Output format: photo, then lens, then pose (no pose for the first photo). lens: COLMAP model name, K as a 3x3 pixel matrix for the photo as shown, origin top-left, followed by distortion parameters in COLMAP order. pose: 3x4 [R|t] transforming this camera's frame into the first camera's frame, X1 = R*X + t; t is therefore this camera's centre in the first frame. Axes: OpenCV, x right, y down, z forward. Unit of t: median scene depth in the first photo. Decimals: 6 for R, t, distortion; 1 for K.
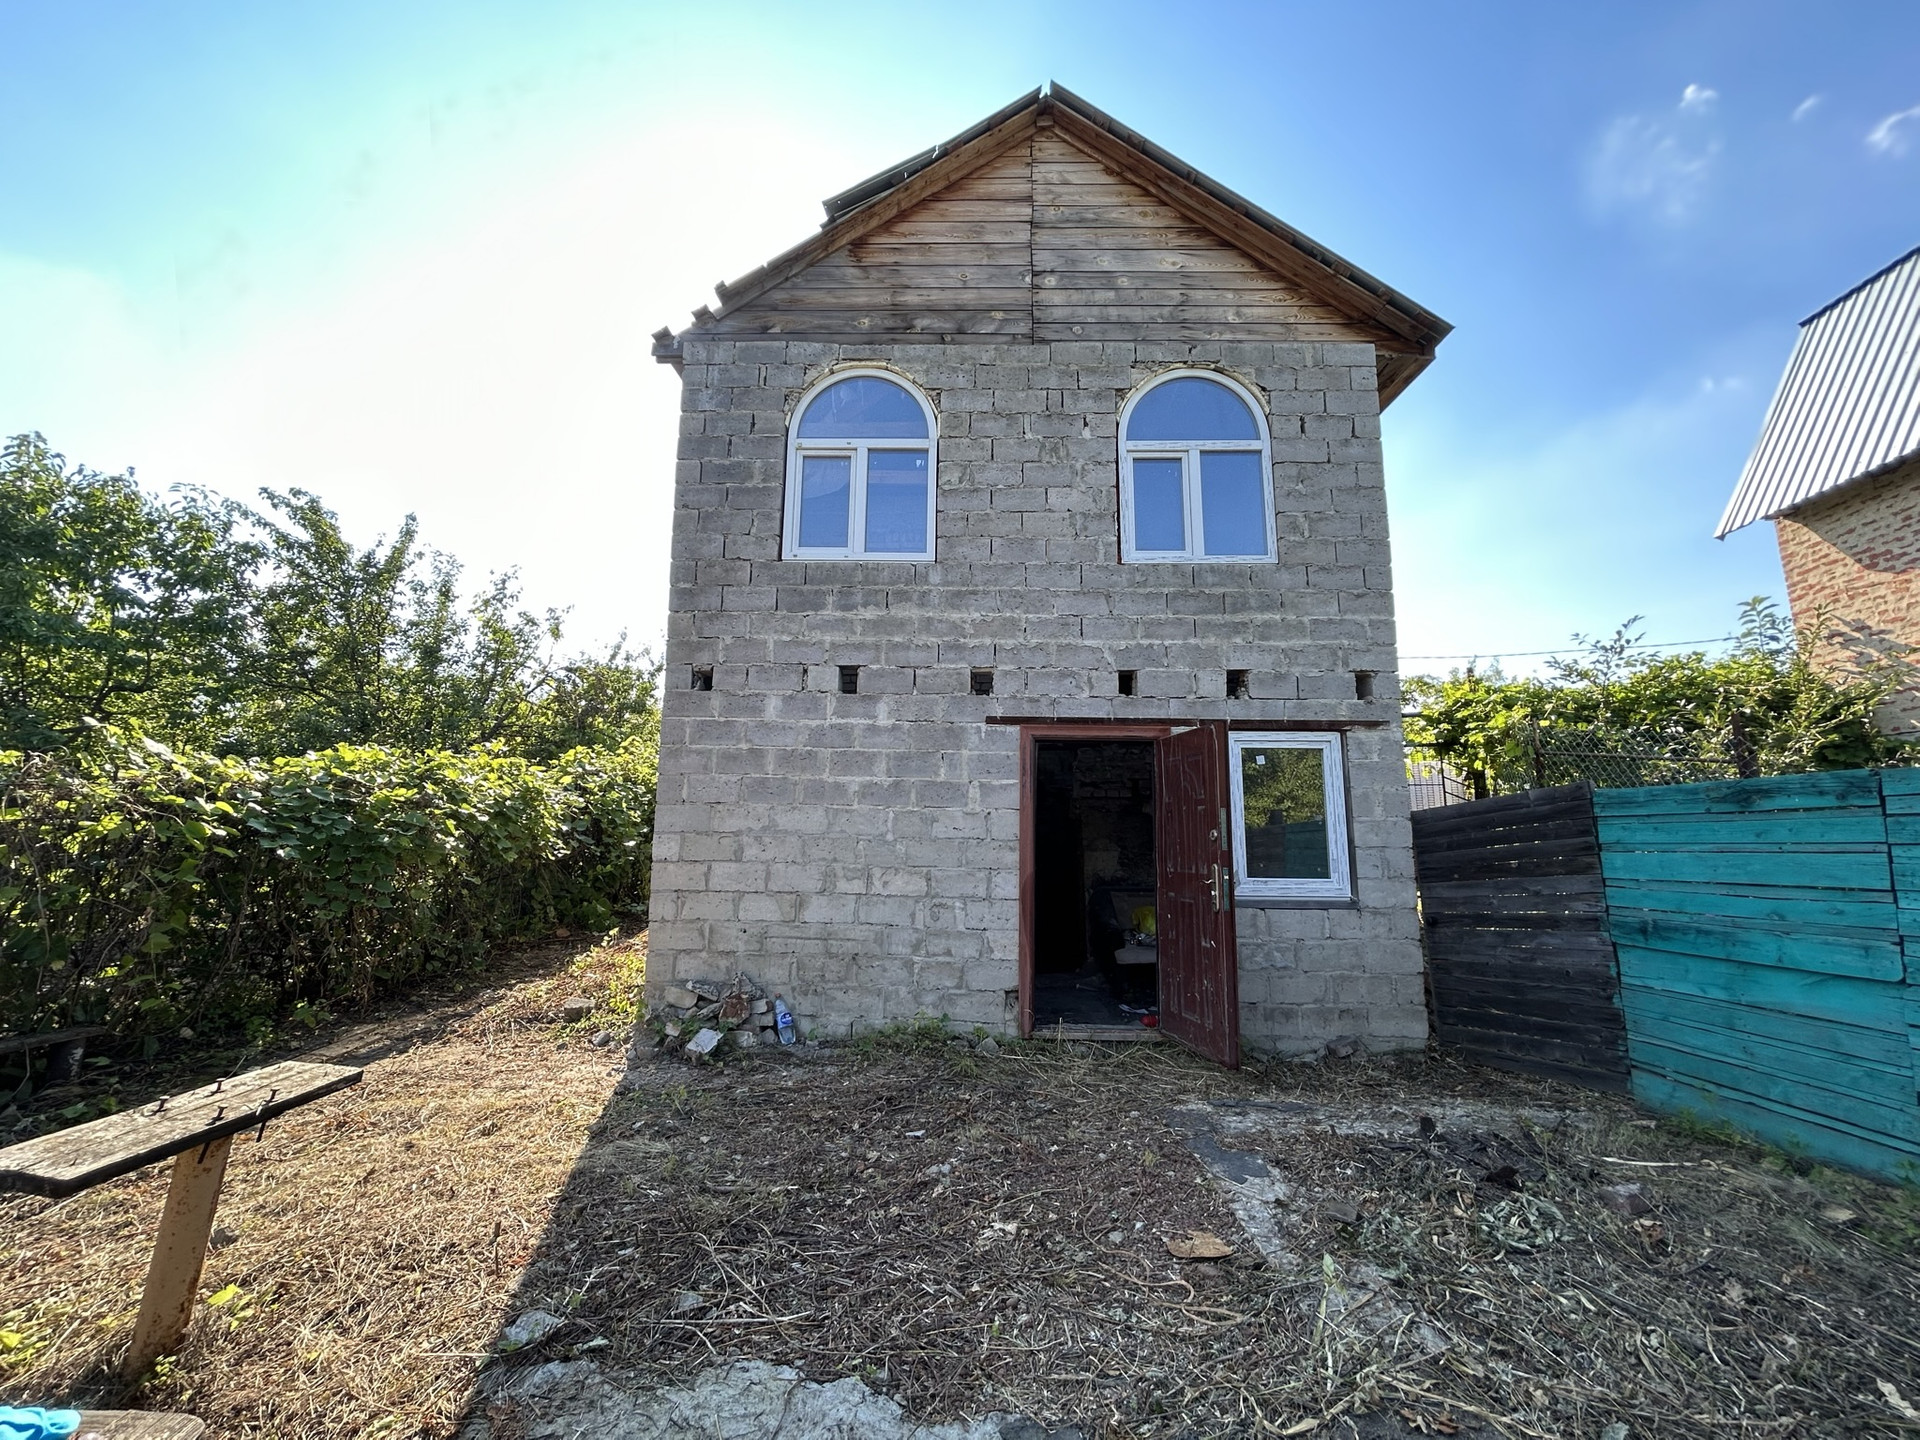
lens RADIAL K [[770.4, 0, 956.5], [0, 770.4, 718.5], [0, 0, 1]] dist [-0.003206, 0.000245]
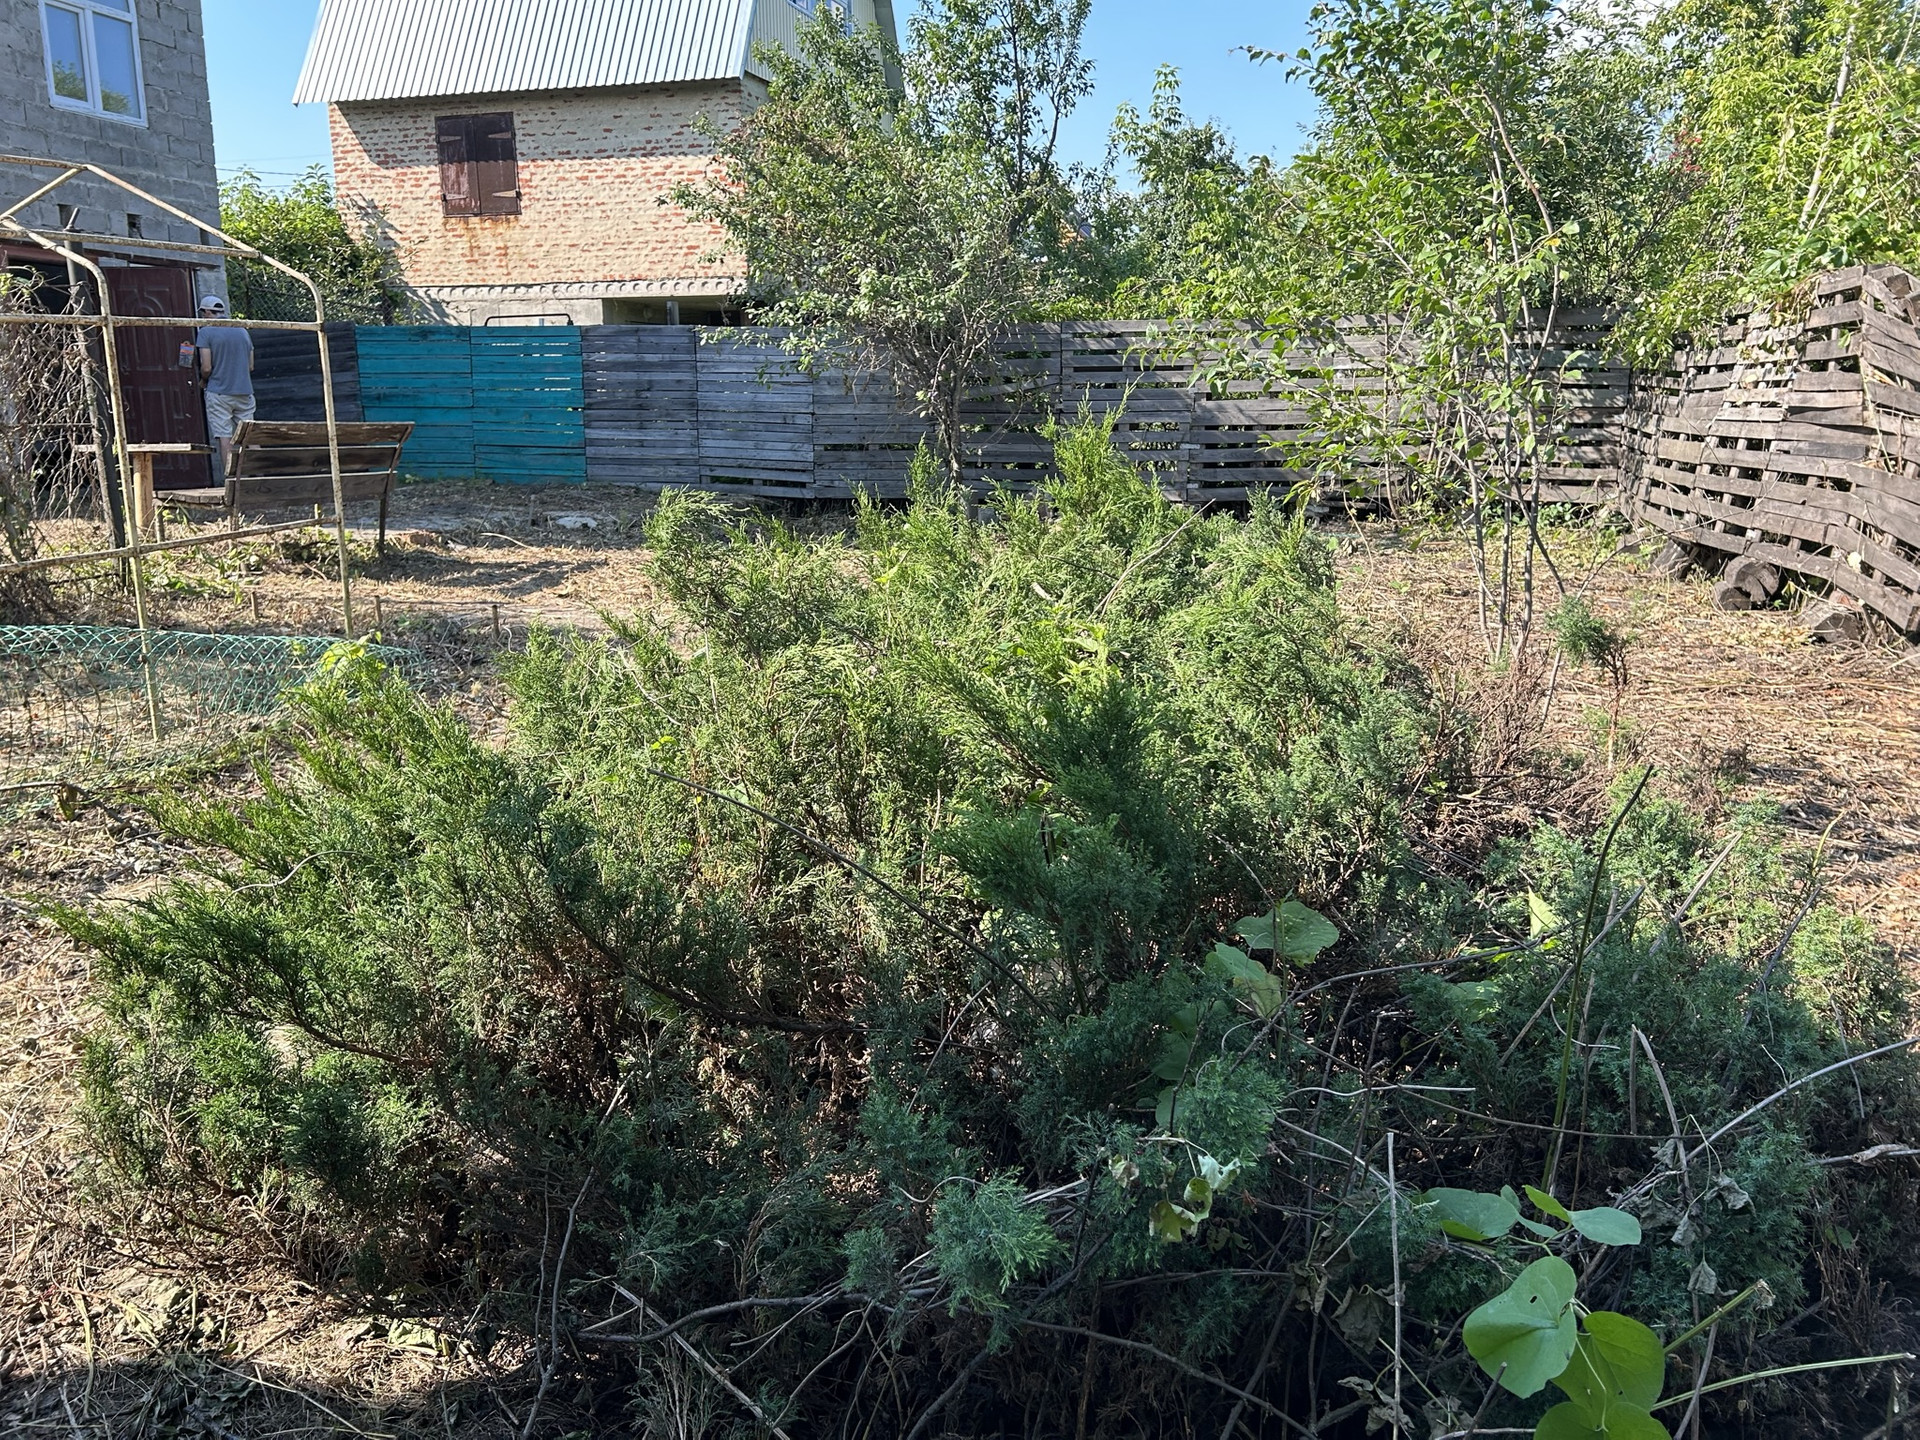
lens RADIAL K [[1447.0, 0, 955.0], [0, 1447.0, 702.0], [0, 0, 1]] dist [0.059995, -0.072200]
pose [[0.203881, -0.213060, 0.955530, -1.755154], [-0.157693, 0.956139, 0.246842, -0.099055], [-0.966212, -0.201006, 0.161340, -0.831294]]
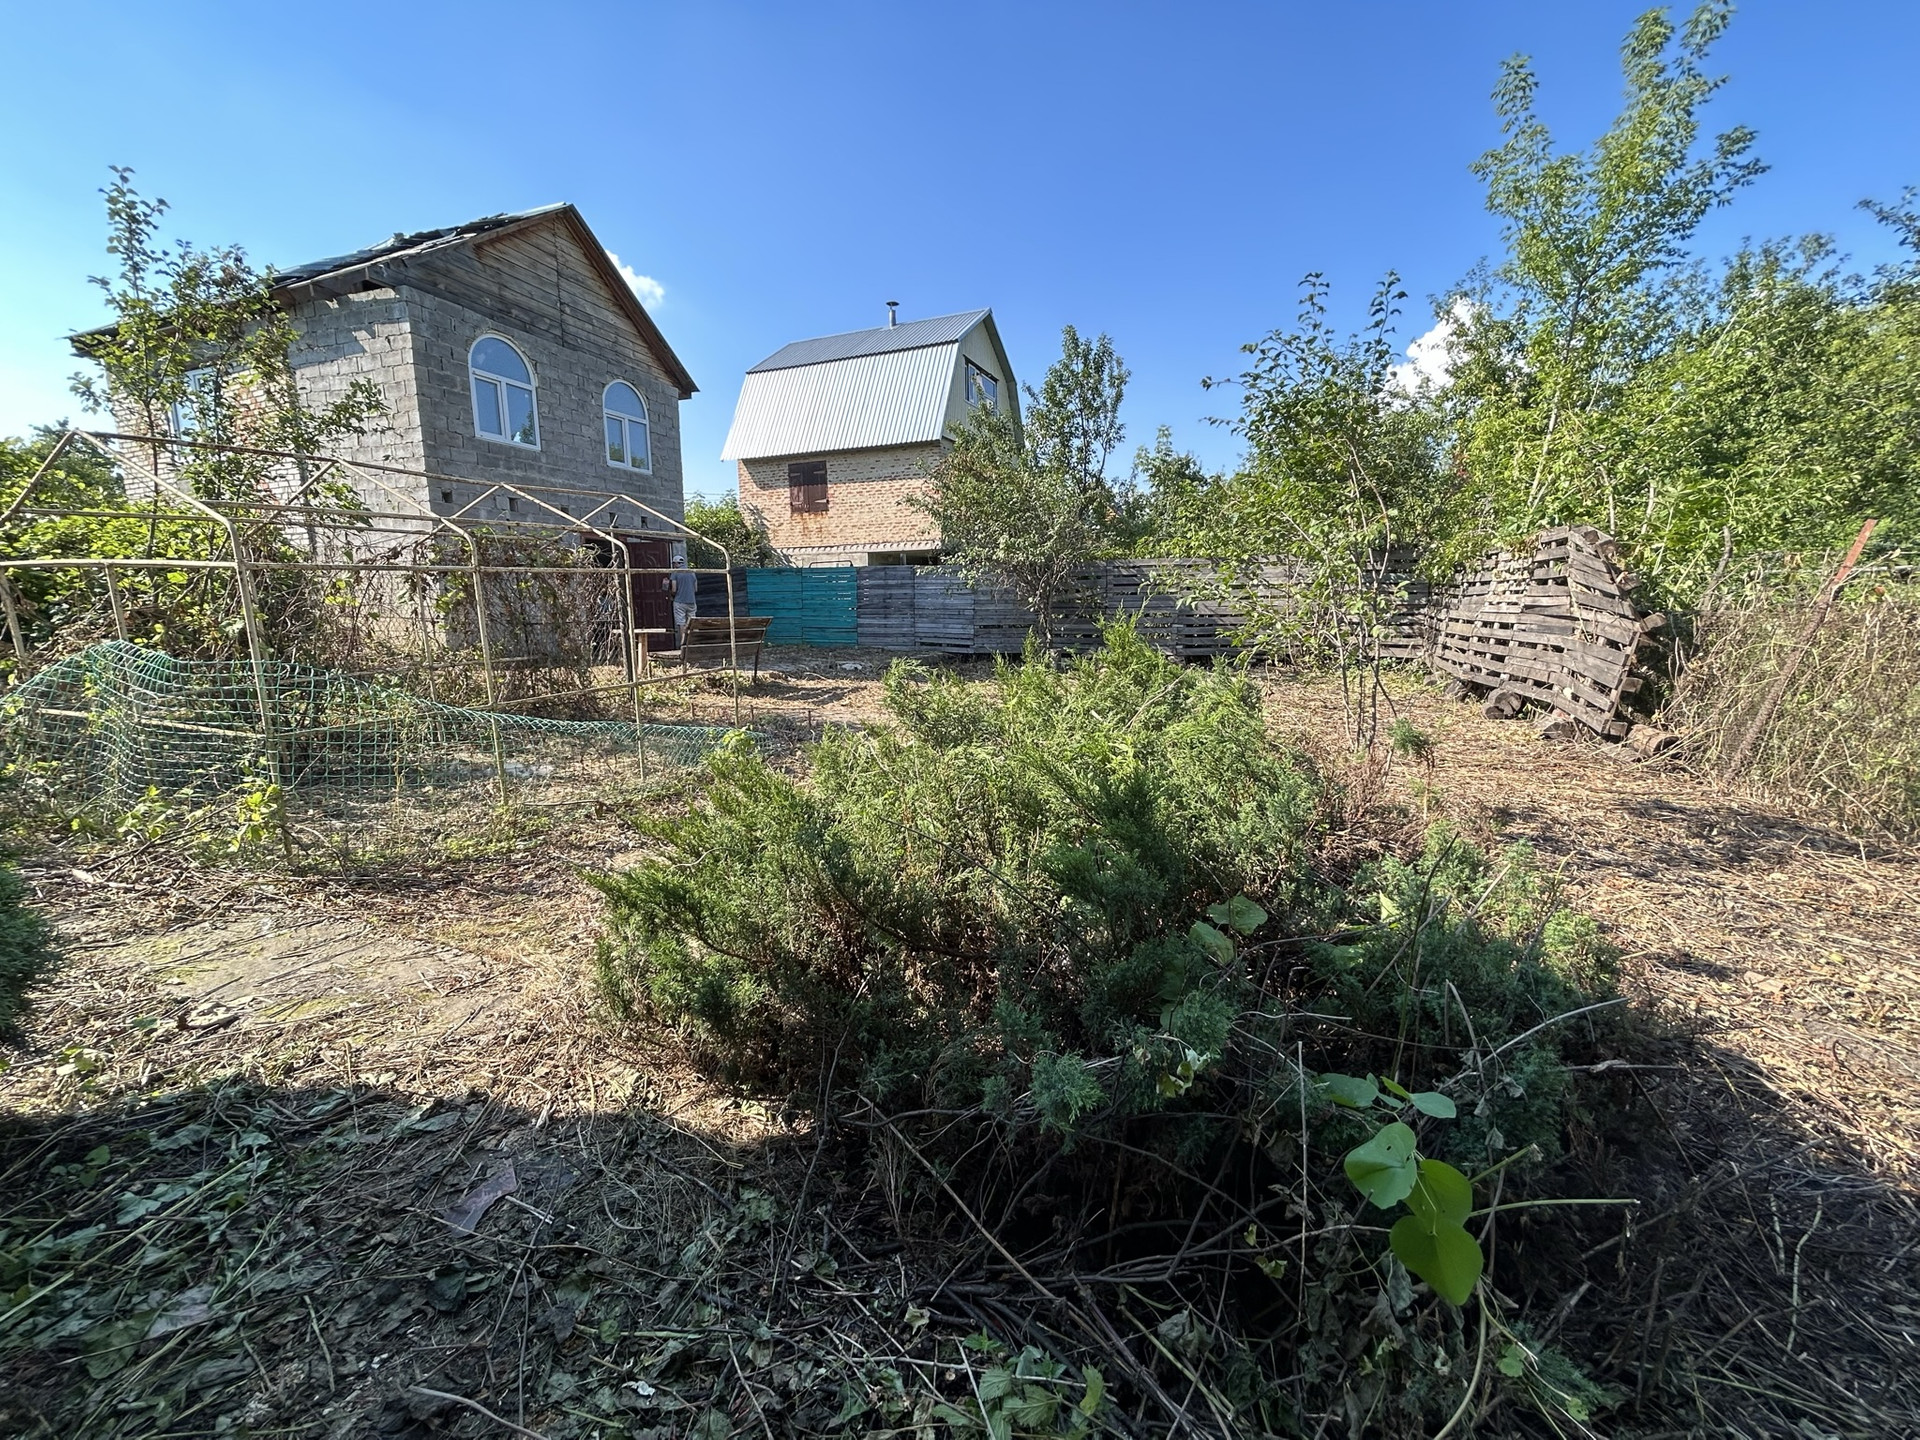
lens RADIAL K [[770.4, 0, 956.5], [0, 770.4, 718.5], [0, 0, 1]] dist [-0.003206, 0.000245]
pose [[0.318254, -0.160419, 0.934334, -1.740845], [-0.142305, 0.966328, 0.214384, -0.106990], [-0.937264, -0.201189, 0.284709, -0.827140]]
